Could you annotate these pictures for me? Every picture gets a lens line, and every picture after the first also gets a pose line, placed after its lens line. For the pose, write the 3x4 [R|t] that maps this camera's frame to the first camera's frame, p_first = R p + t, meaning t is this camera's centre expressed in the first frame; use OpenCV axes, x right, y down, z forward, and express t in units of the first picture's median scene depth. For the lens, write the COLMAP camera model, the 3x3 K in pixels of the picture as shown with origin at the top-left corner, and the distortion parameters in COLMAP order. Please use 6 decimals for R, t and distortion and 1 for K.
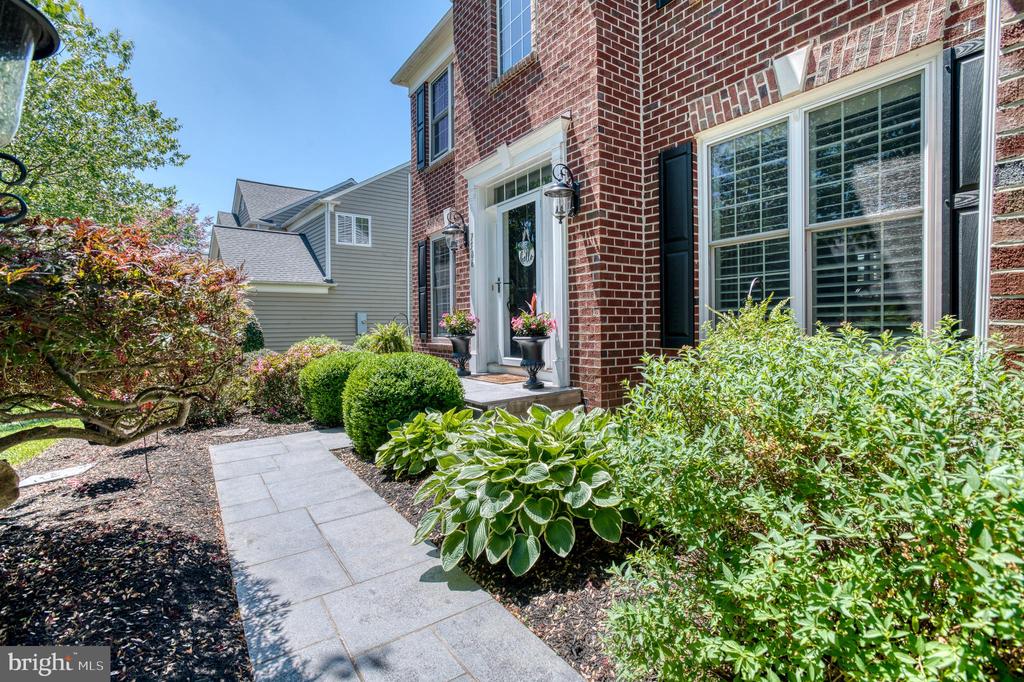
lens RADIAL K [[488.8, 0, 516.8], [0, 488.8, 337.0], [0, 0, 1]] dist [-0.013021, 0.002797]
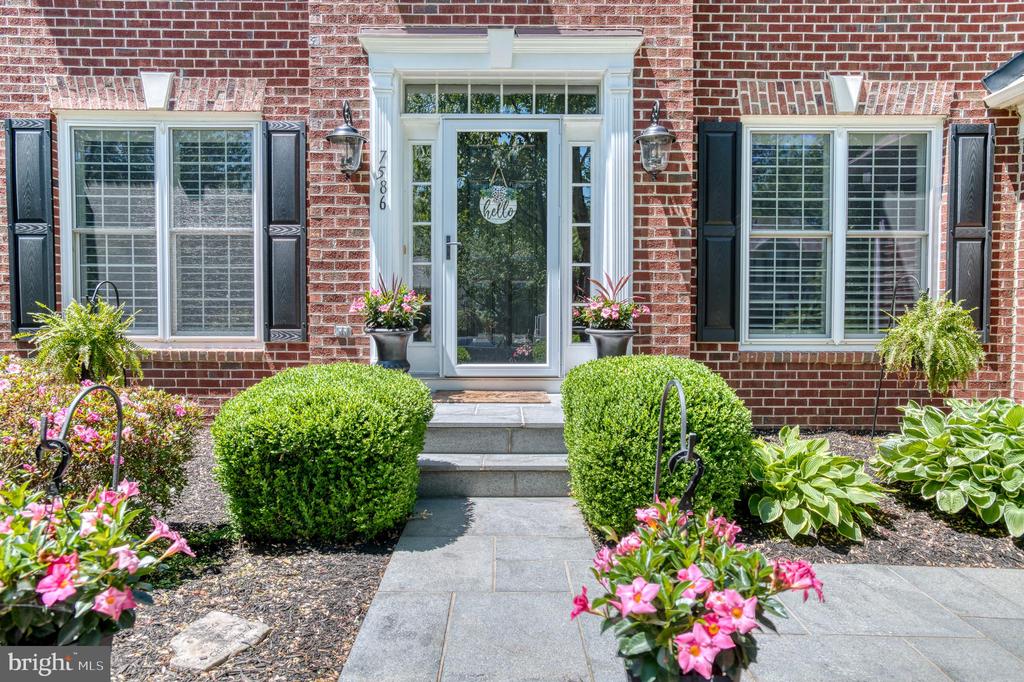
lens RADIAL K [[669.2, 0, 509.5], [0, 669.2, 341.4], [0, 0, 1]] dist [0.000770, 0.000175]
pose [[0.552730, -0.011905, 0.833275, -0.976832], [0.012563, 0.999903, 0.005952, 0.009830], [-0.833266, 0.007178, 0.552826, 0.664991]]
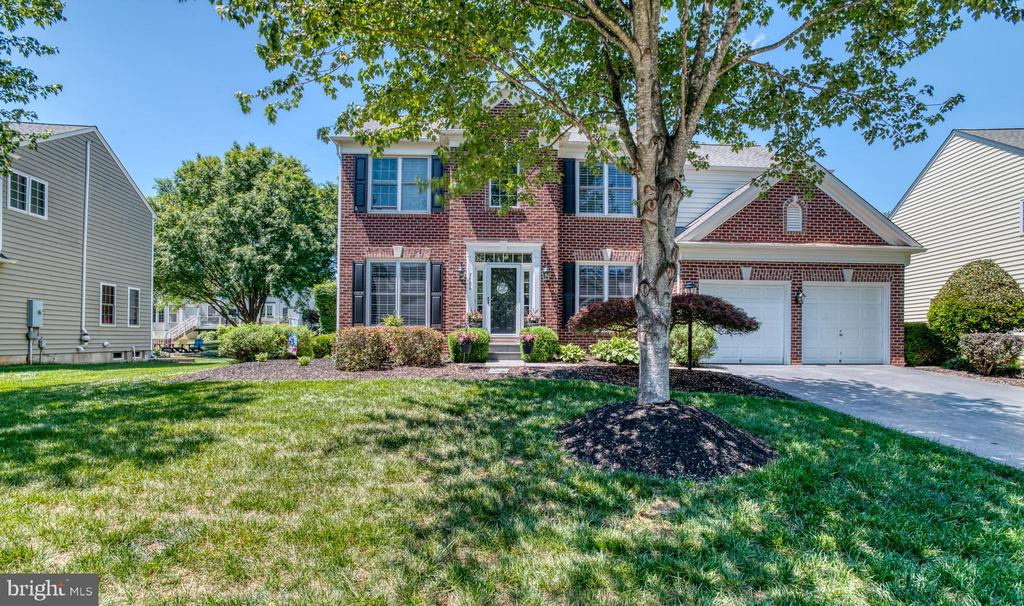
lens RADIAL K [[505.8, 0, 504.7], [0, 505.8, 328.6], [0, 0, 1]] dist [-0.021382, -0.000334]
pose [[0.524059, 0.031225, 0.851109, -2.618894], [0.007268, 0.999127, -0.041130, 0.149592], [-0.851651, 0.027740, 0.523375, -0.291005]]
